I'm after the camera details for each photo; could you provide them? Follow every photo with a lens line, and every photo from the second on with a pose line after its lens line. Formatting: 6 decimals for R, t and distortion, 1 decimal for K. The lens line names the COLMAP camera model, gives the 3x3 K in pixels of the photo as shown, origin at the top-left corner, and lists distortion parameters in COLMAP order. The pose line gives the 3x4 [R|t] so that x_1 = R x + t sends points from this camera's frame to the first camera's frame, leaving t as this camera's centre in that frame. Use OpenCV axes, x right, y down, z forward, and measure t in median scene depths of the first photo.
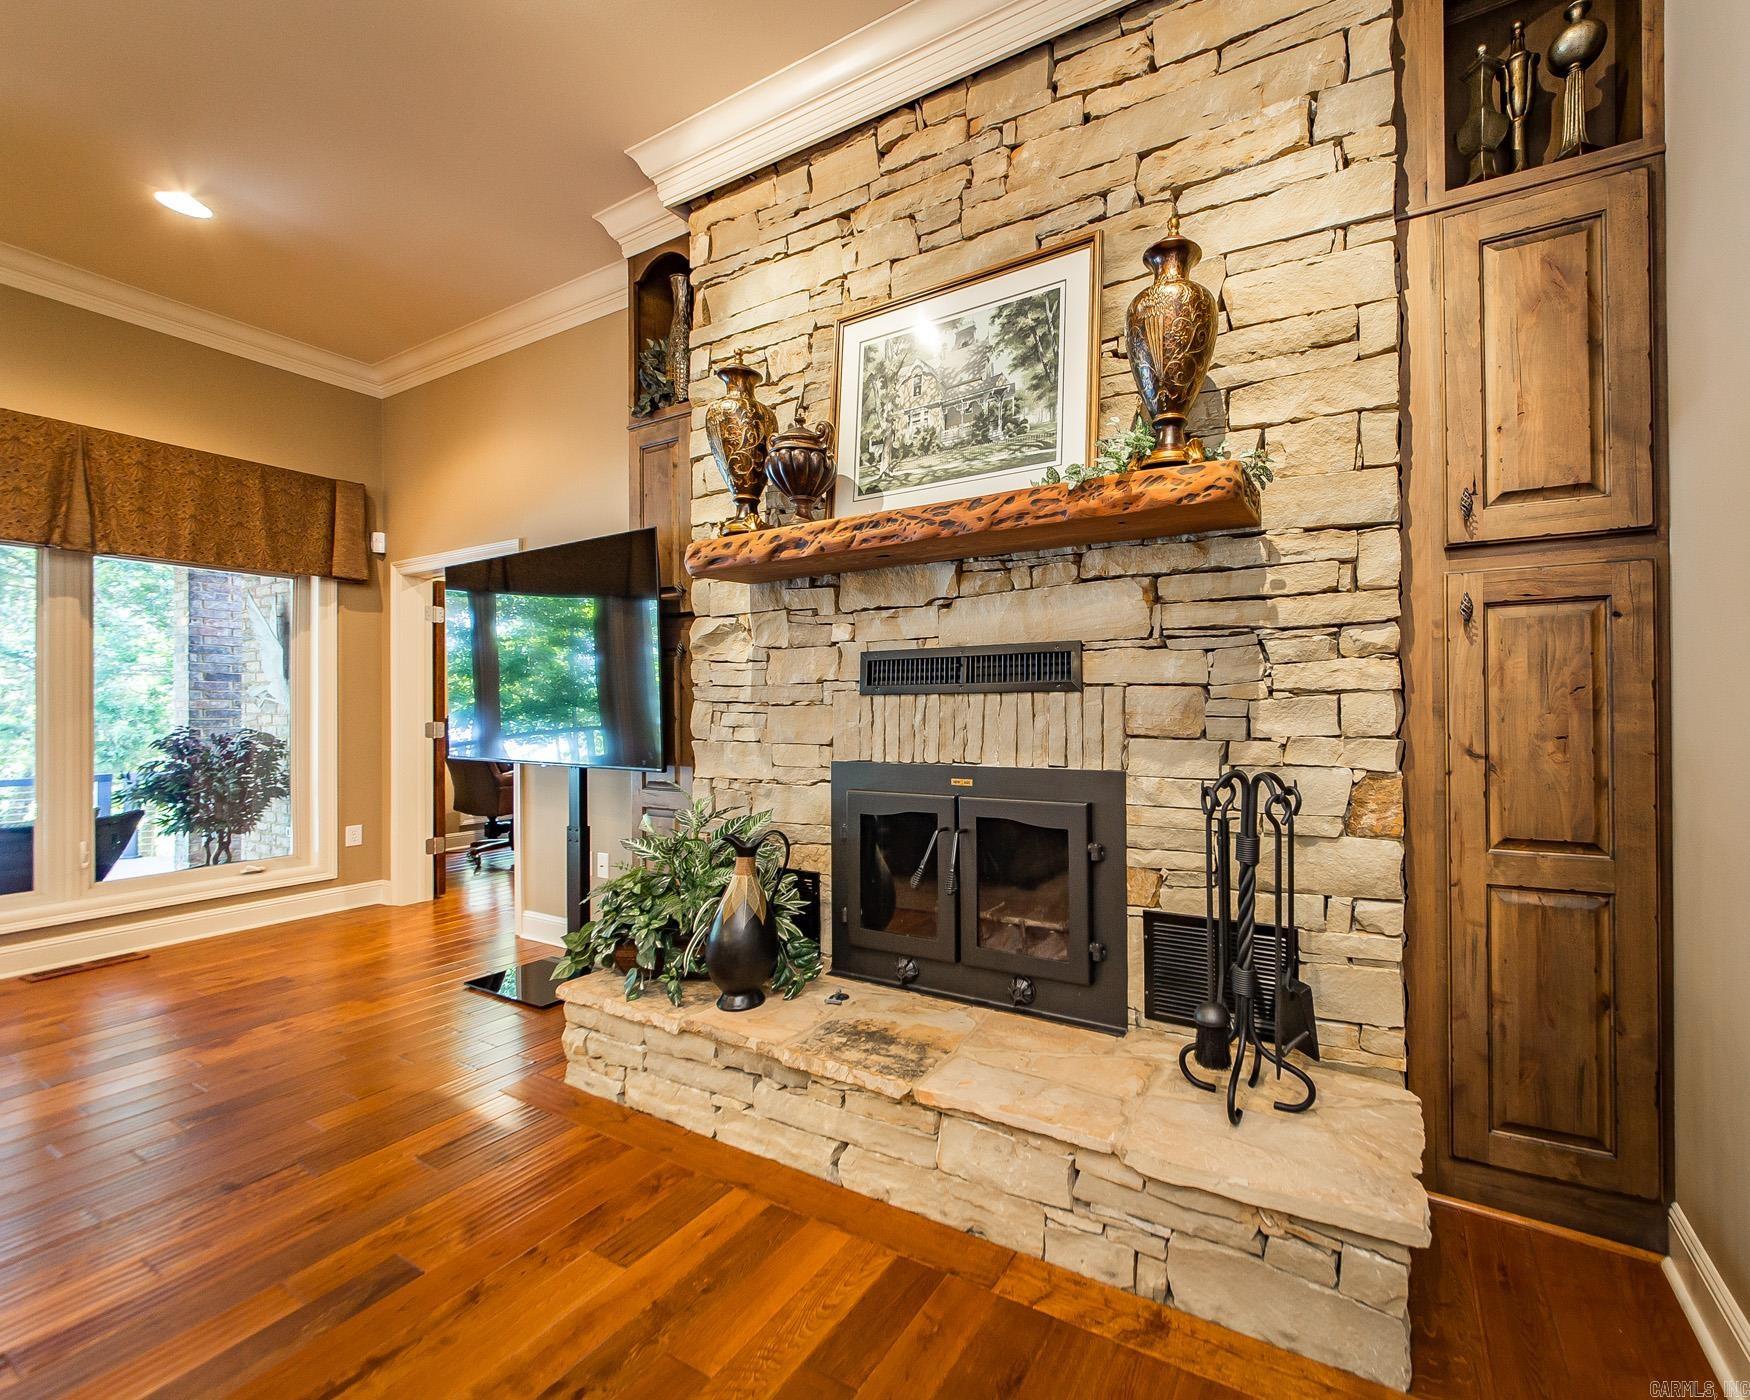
lens RADIAL K [[722.9, 0, 1038.8], [0, 722.9, 697.8], [0, 0, 1]] dist [0.000062, -0.003170]
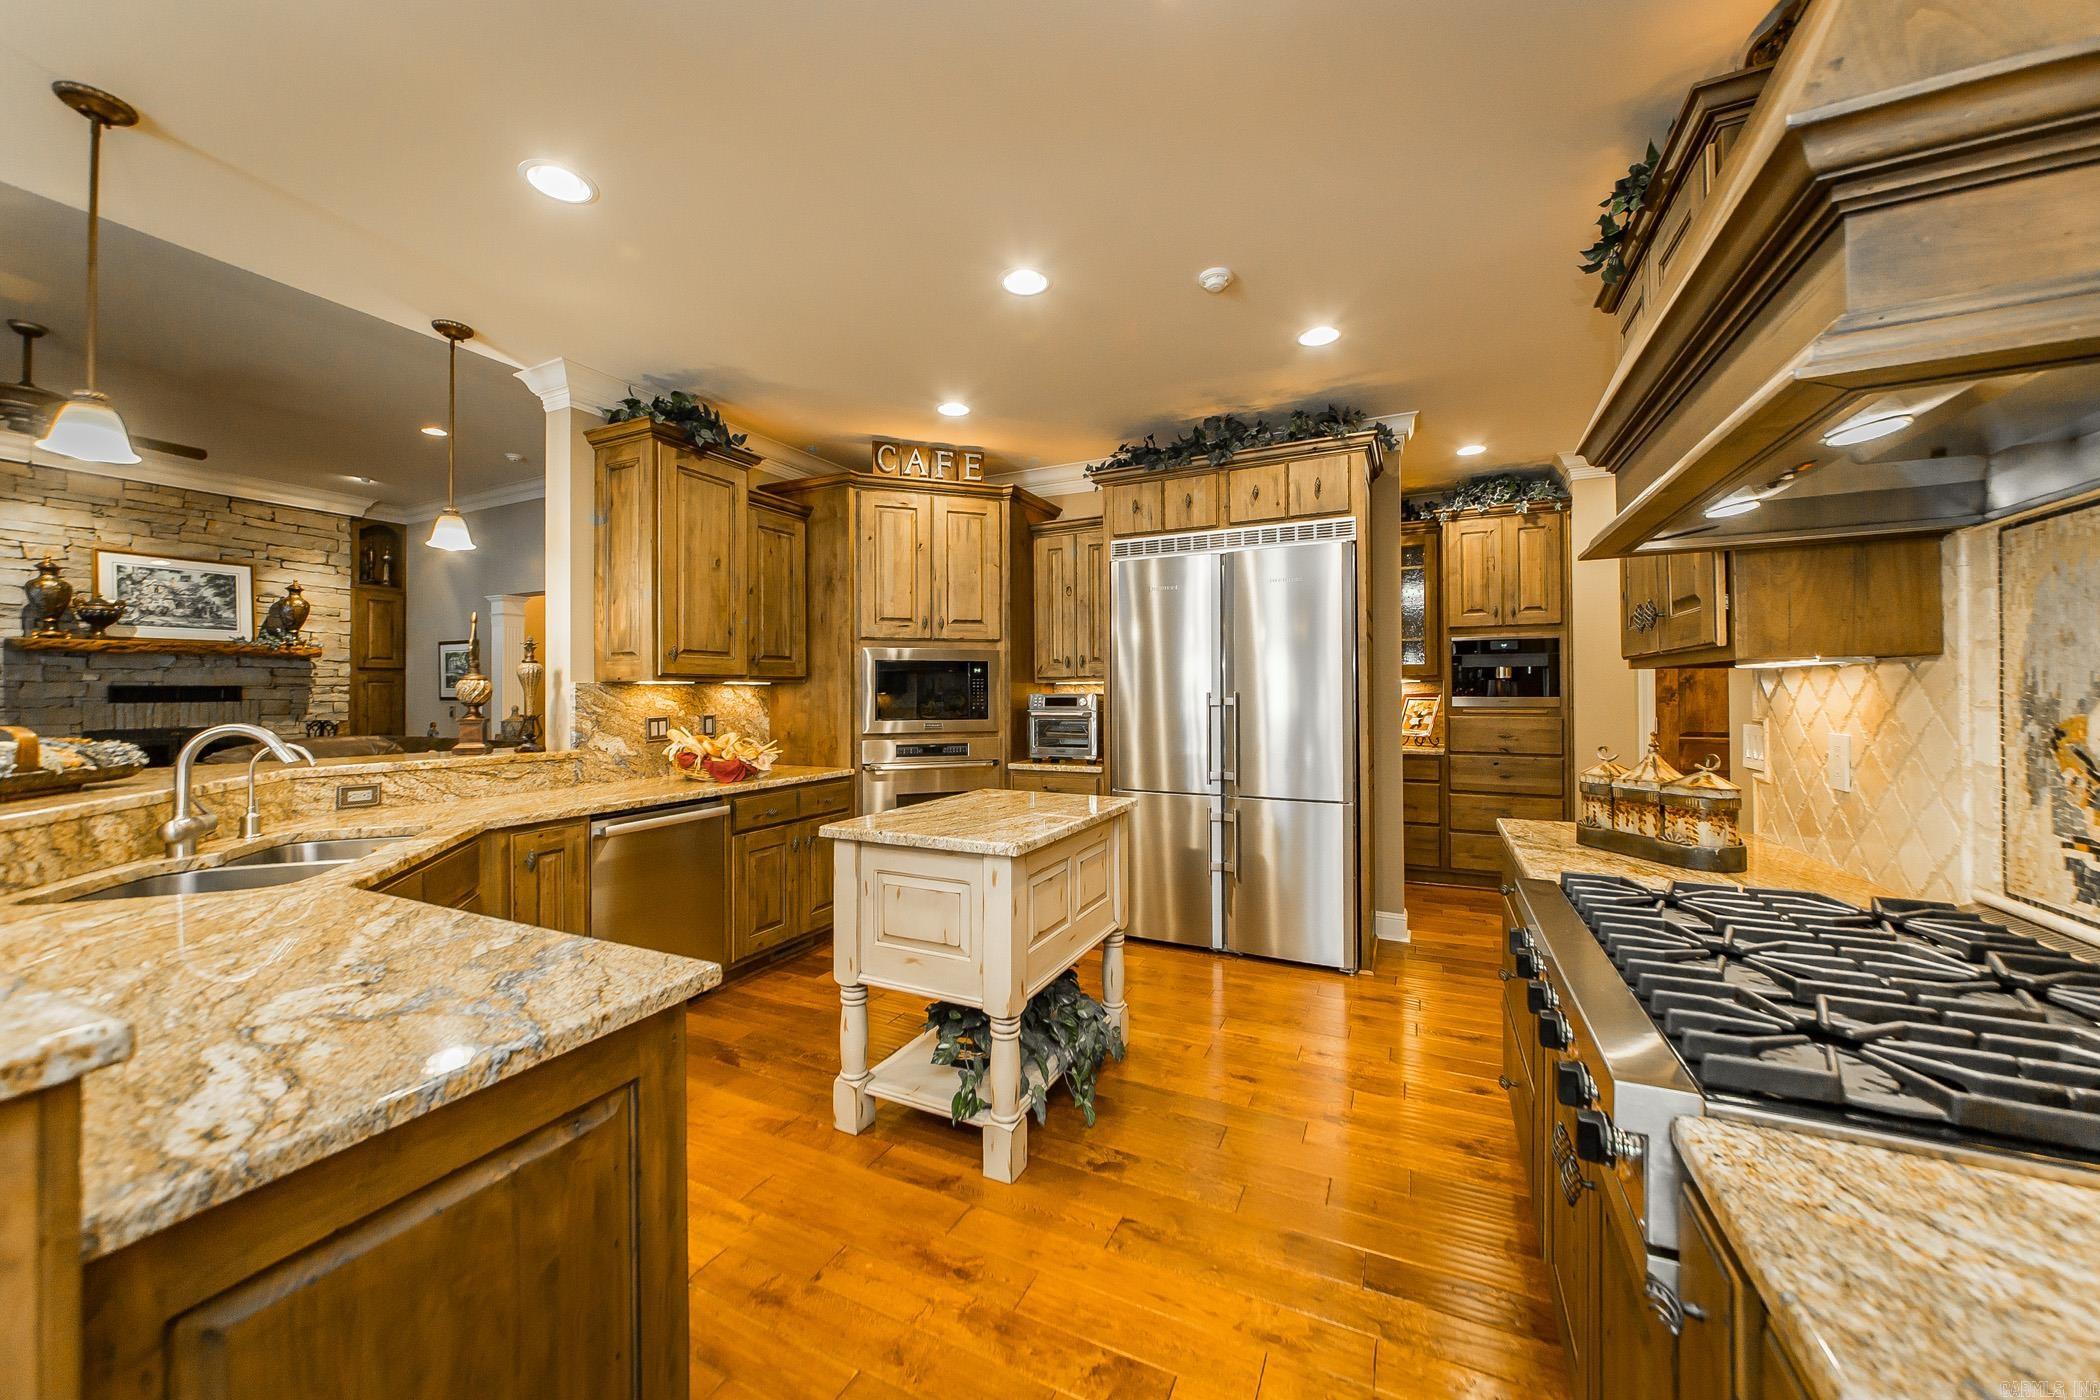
lens RADIAL K [[748.1, 0, 1026.2], [0, 748.1, 680.7], [0, 0, 1]] dist [-0.011506, 0.002664]
pose [[0.000511, 0.022585, 0.999745, -3.247182], [0.000823, 0.999745, -0.022586, -0.024141], [-1.000000, 0.000834, 0.000492, -2.511098]]
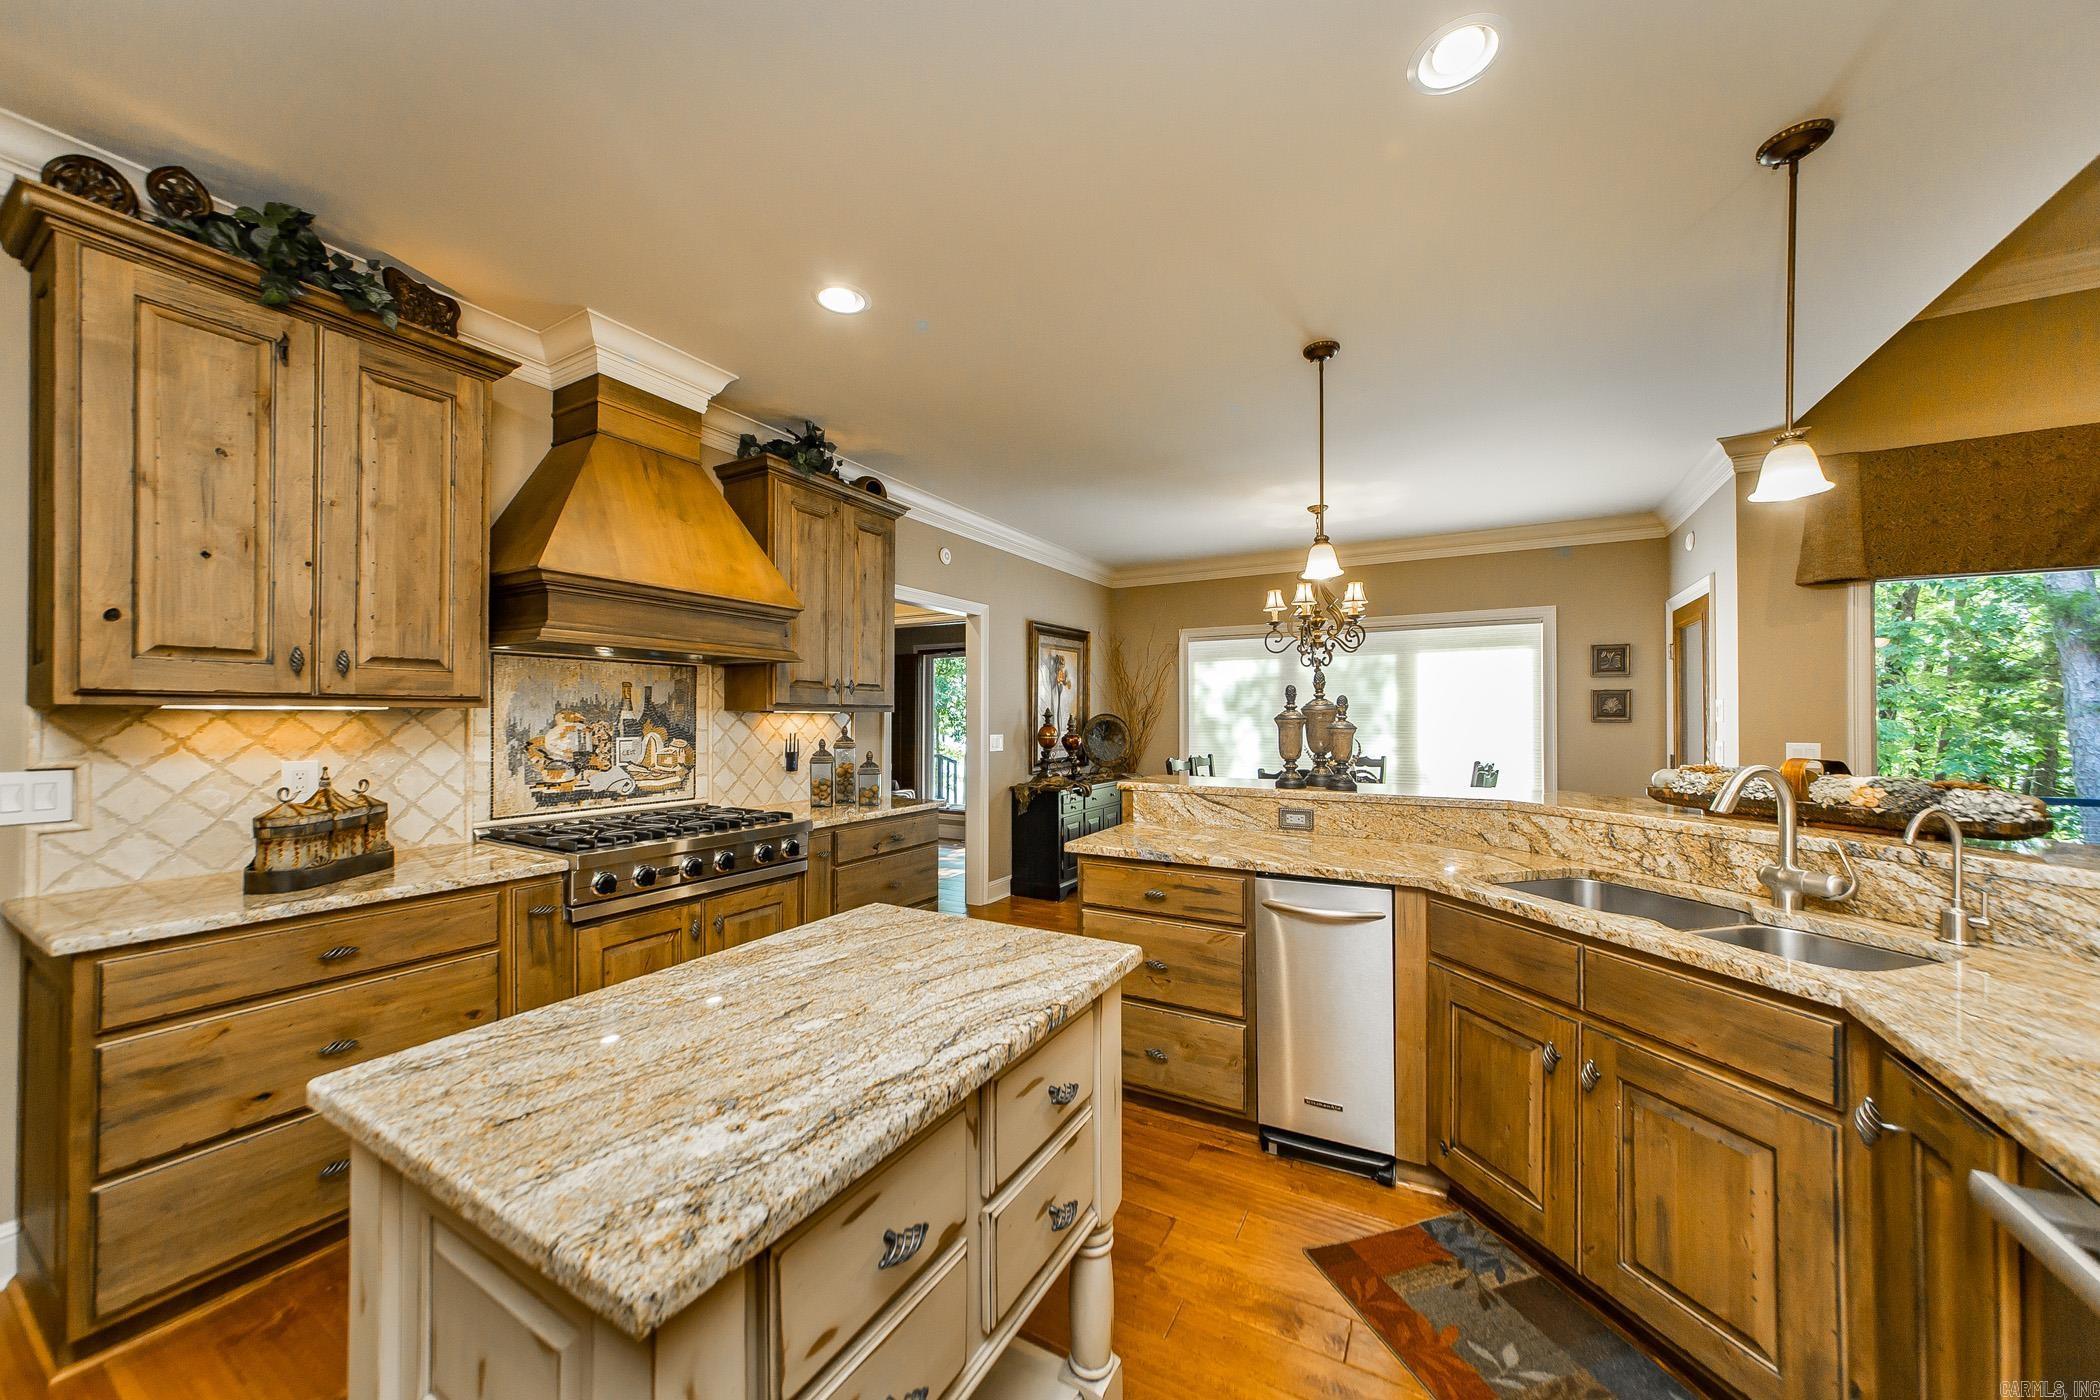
lens RADIAL K [[748.1, 0, 1046.0], [0, 748.1, 708.1], [0, 0, 1]] dist [-0.011506, 0.002664]
pose [[-0.052973, -0.003410, -0.998590, -1.460063], [0.003196, 0.999988, -0.003585, -0.053414], [0.998591, -0.003382, -0.052961, -2.256006]]
